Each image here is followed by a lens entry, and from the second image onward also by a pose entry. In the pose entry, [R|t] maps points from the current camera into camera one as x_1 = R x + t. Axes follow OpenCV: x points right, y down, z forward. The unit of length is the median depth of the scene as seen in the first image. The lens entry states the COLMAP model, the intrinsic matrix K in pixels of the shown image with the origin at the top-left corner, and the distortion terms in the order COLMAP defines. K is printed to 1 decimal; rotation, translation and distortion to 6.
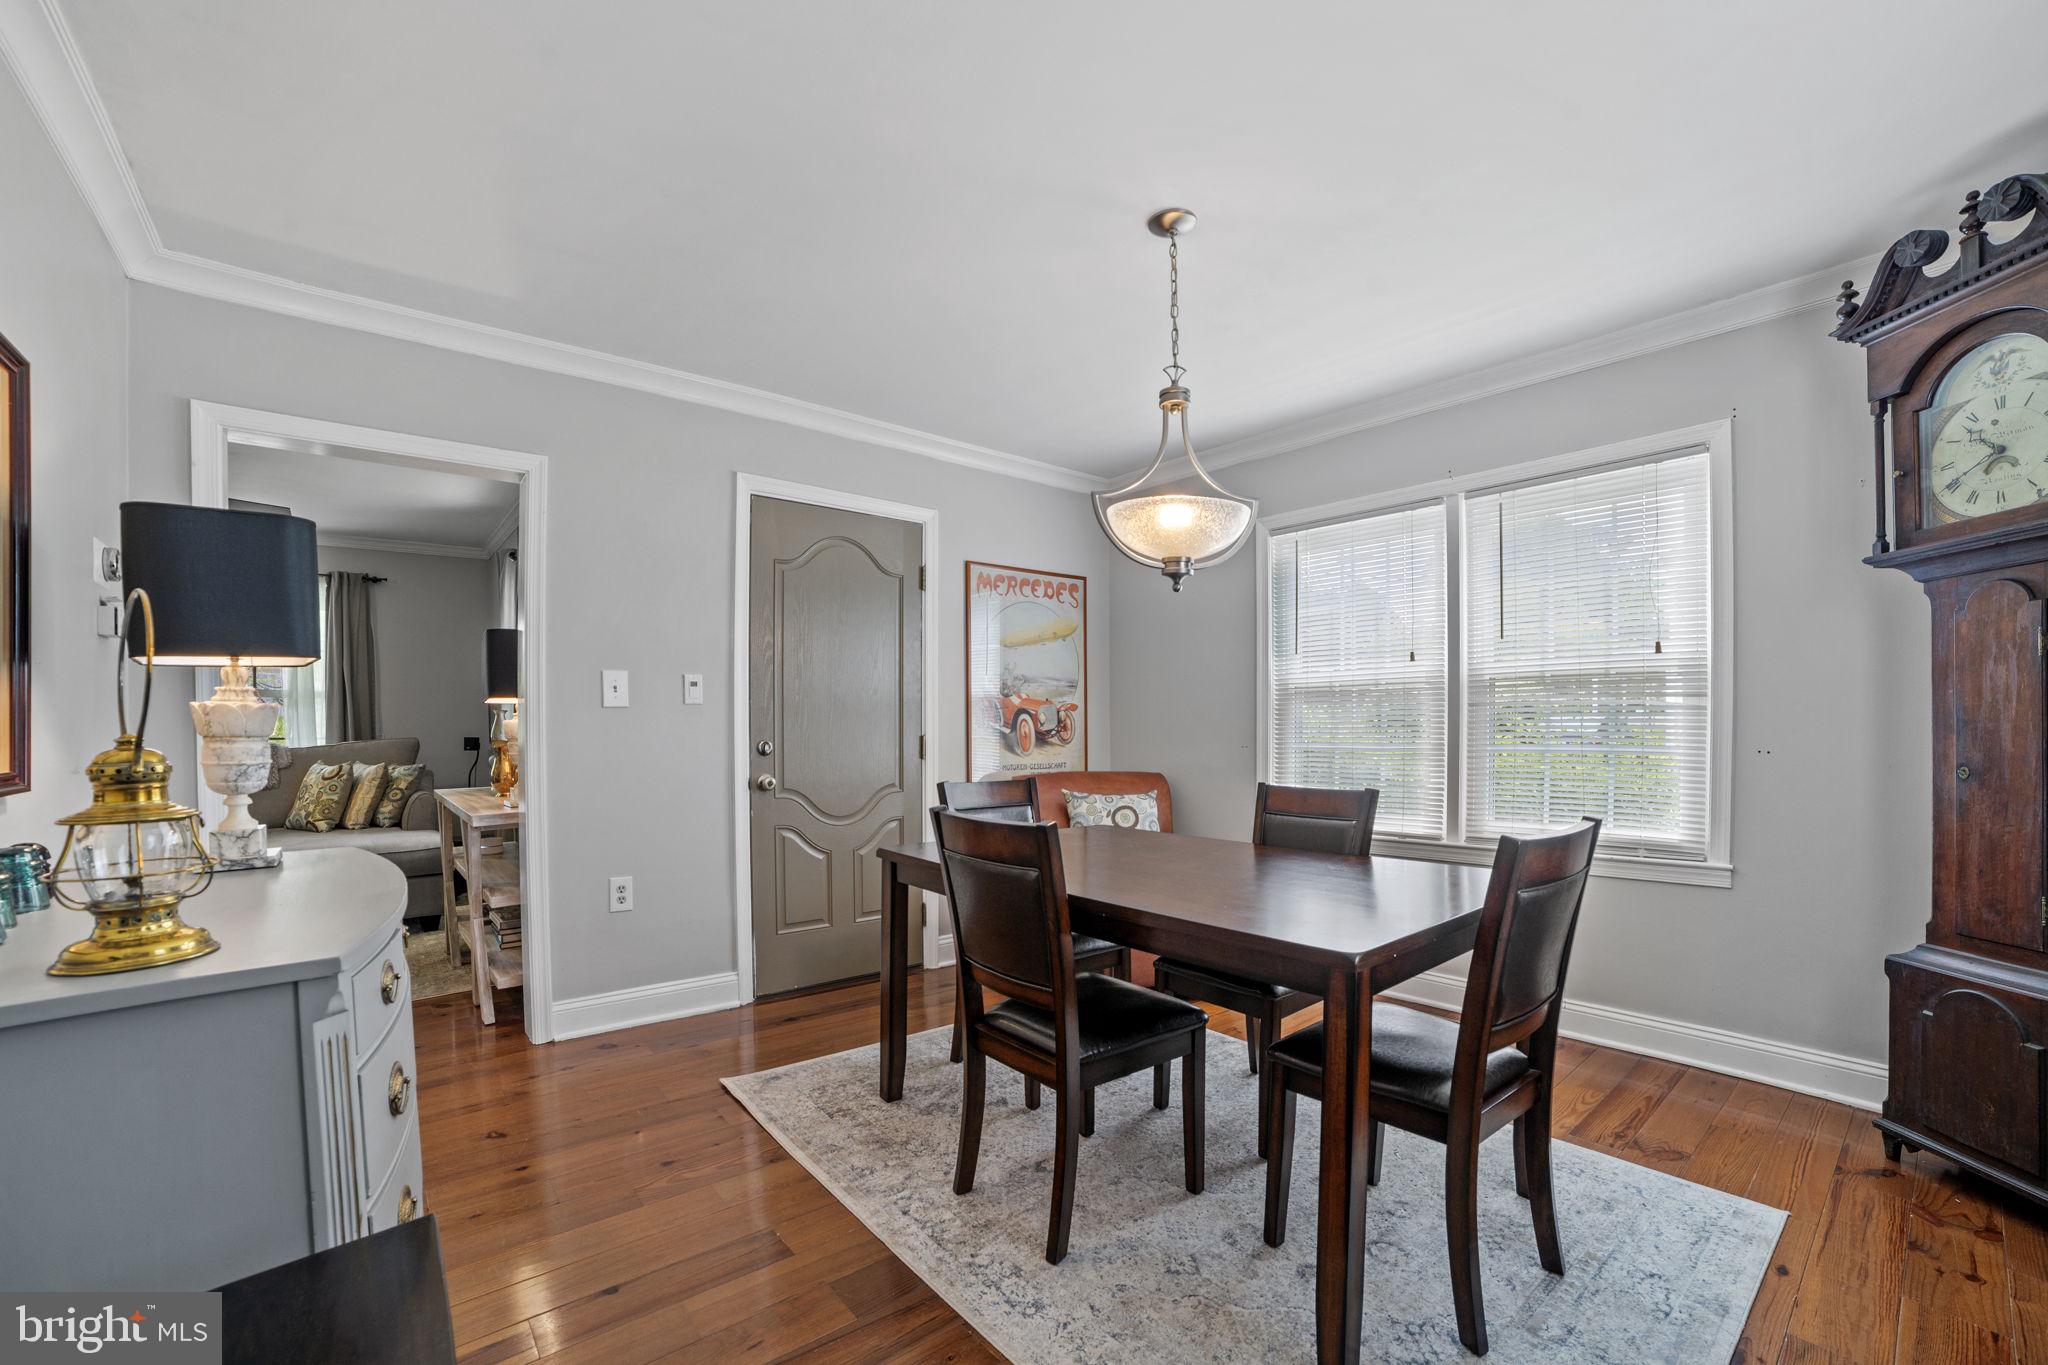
lens RADIAL K [[832.9, 0, 1029.7], [0, 832.9, 726.4], [0, 0, 1]] dist [0.000136, 0.000111]
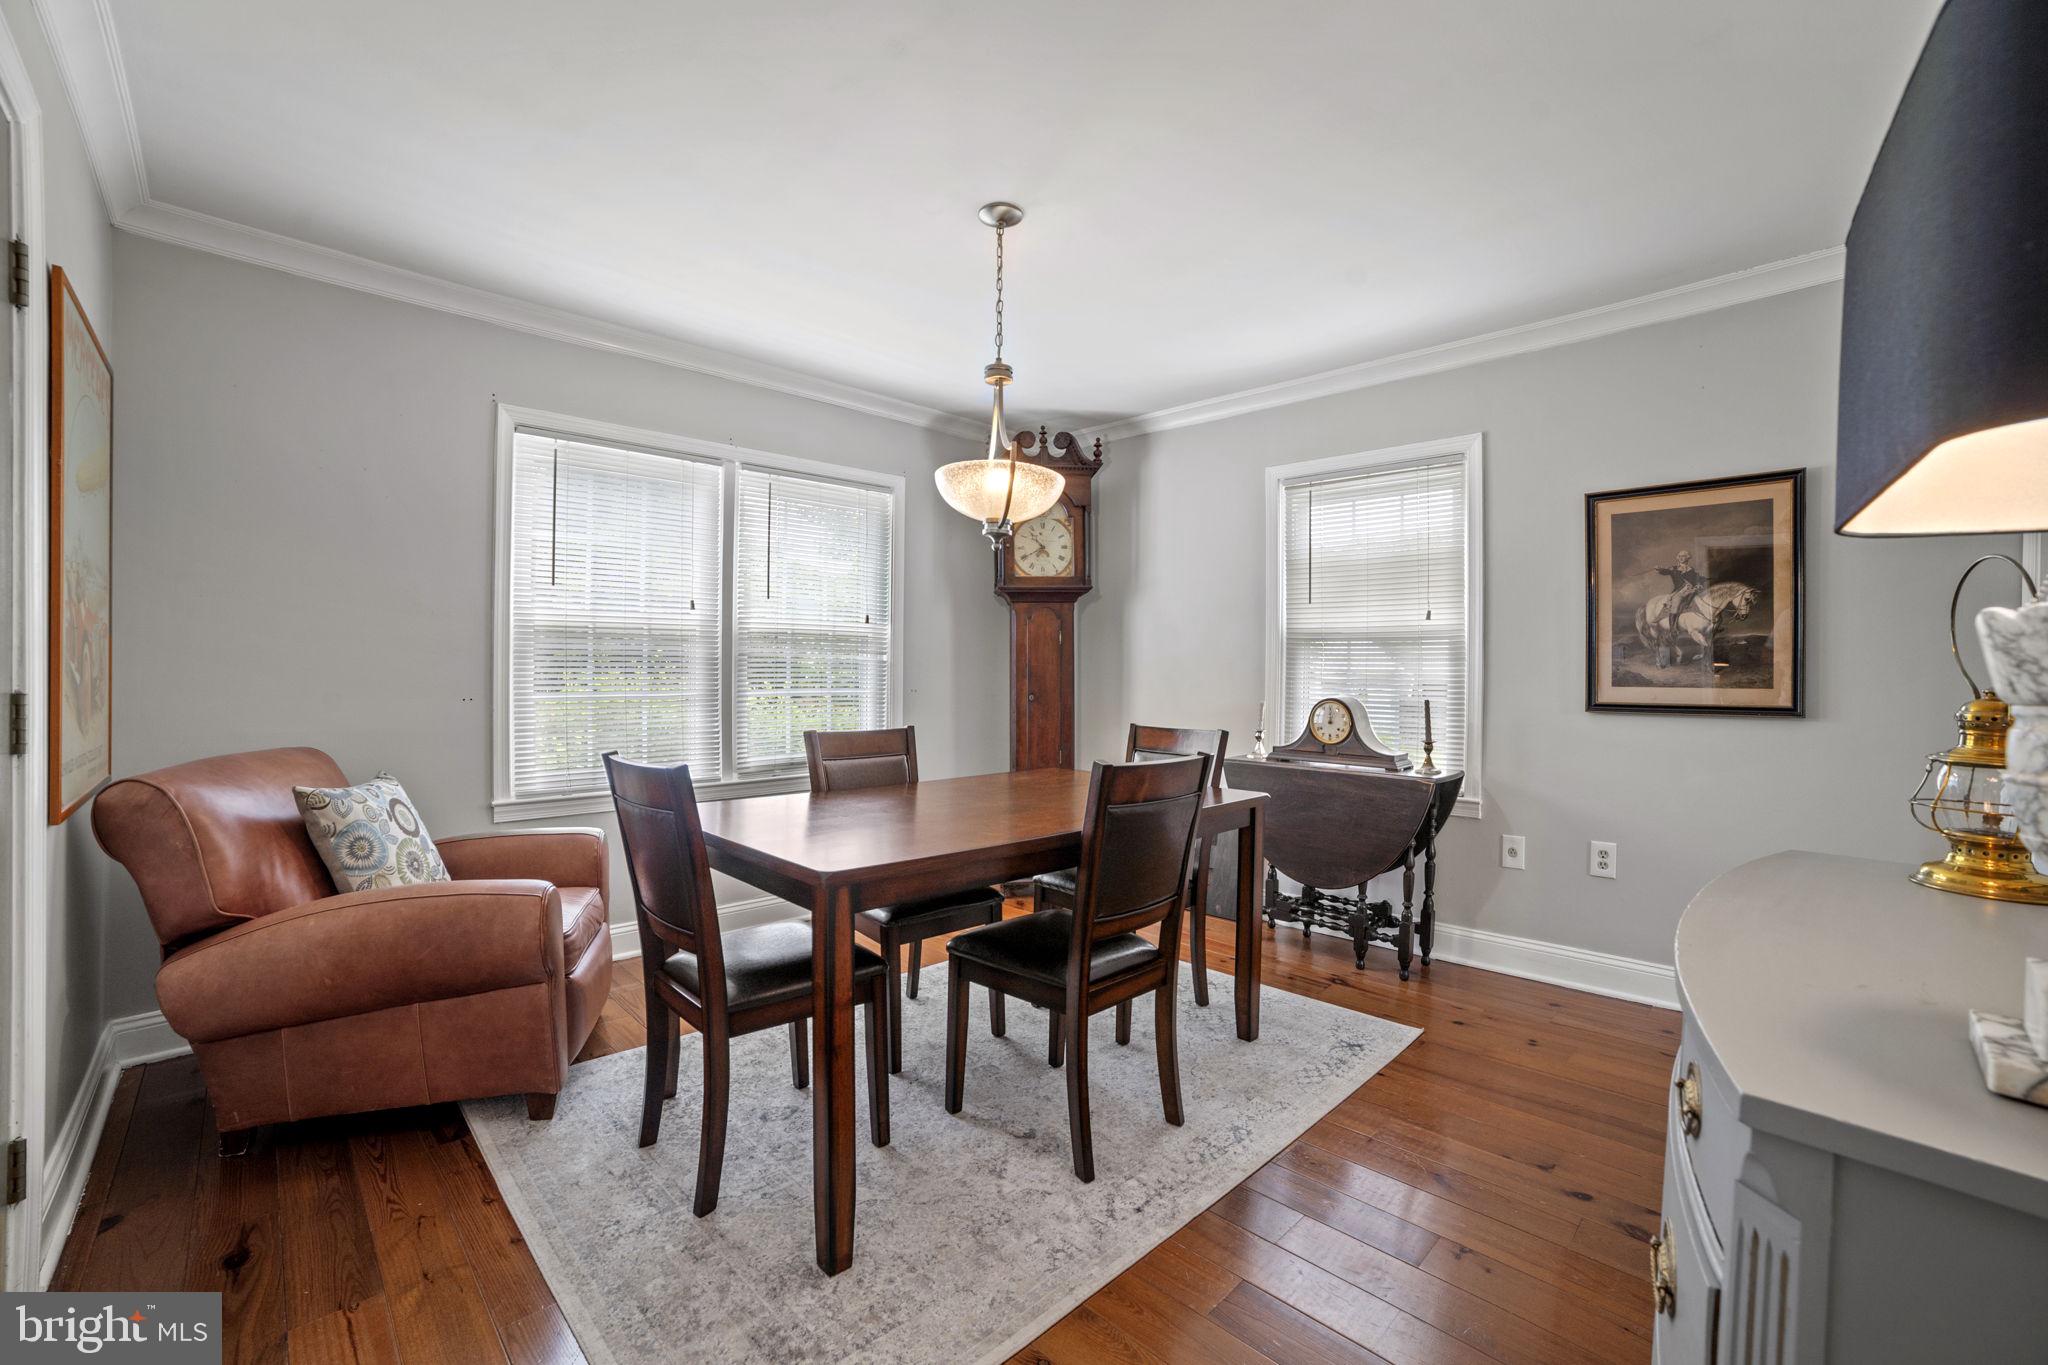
lens RADIAL K [[862.3, 0, 1028.2], [0, 862.3, 668.1], [0, 0, 1]] dist [-0.000709, 0.000134]
pose [[-0.016693, -0.004894, 0.999849, -0.897596], [-0.011041, 0.999928, 0.004710, -0.024788], [-0.999800, -0.010961, -0.016746, 0.901838]]
